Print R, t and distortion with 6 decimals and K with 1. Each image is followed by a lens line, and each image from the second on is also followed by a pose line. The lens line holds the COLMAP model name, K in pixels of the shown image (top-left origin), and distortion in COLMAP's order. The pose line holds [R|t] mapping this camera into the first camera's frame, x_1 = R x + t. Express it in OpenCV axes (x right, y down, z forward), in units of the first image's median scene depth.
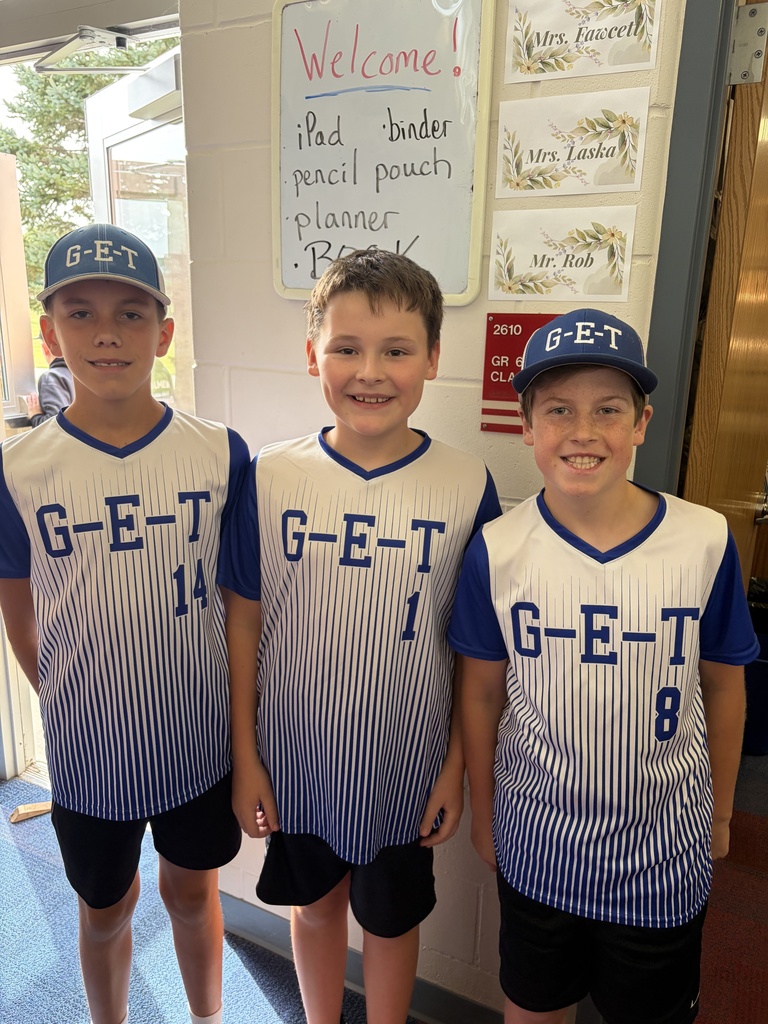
lens RADIAL K [[779.7, 0, 381.7], [0, 779.7, 511.0], [0, 0, 1]] dist [0.026023, -0.010599]
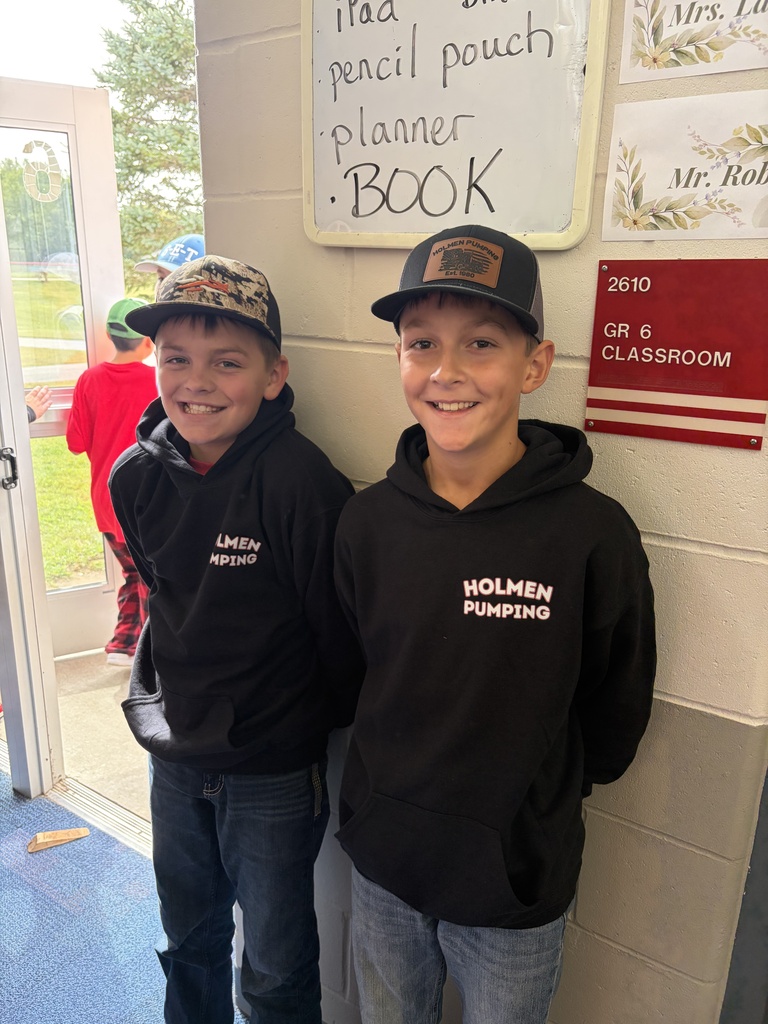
lens RADIAL K [[779.7, 0, 385.0], [0, 779.7, 513.3], [0, 0, 1]] dist [0.026023, -0.010599]
pose [[0.994113, 0.027407, -0.104822, 0.025569], [-0.024052, 0.999161, 0.033143, -0.048160], [0.105642, -0.030427, 0.993939, 0.282904]]
